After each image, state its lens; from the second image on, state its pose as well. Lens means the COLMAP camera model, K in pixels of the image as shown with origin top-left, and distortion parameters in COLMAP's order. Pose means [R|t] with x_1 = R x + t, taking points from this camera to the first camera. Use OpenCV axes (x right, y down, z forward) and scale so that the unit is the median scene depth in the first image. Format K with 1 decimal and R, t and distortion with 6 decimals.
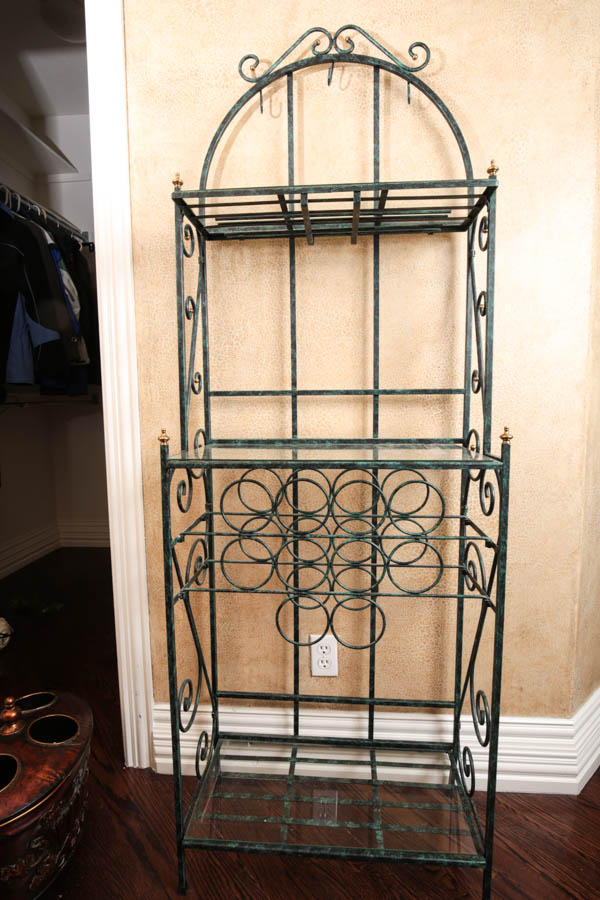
lens RADIAL K [[490.9, 0, 303.1], [0, 490.9, 445.2], [0, 0, 1]] dist [-0.028379, 0.010029]
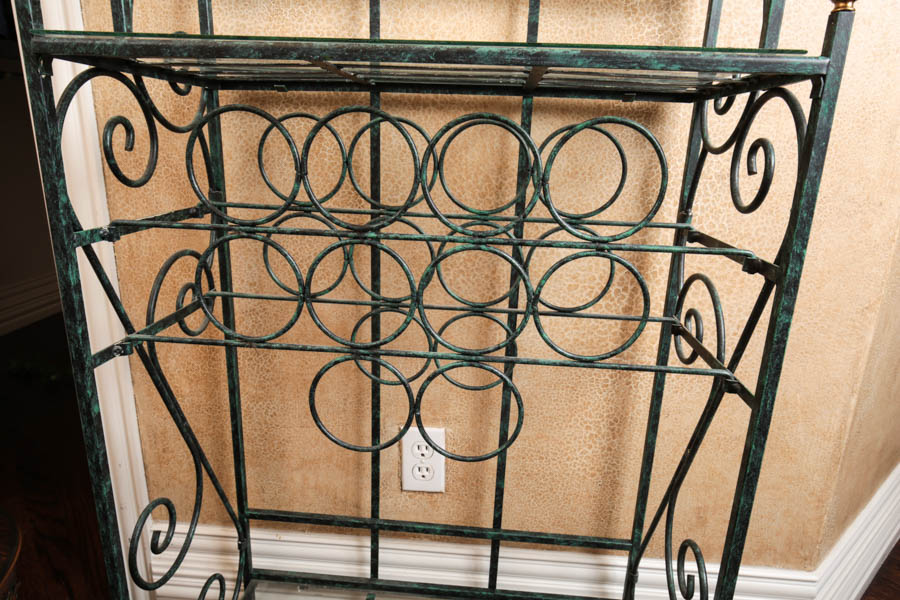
lens RADIAL K [[582.3, 0, 454.9], [0, 582.3, 308.4], [0, 0, 1]] dist [-0.005327, 0.002749]
pose [[0.999037, 0.039428, 0.019224, 0.069931], [-0.042290, 0.982135, 0.183364, 0.126247], [-0.011650, -0.184000, 0.982857, 0.366928]]
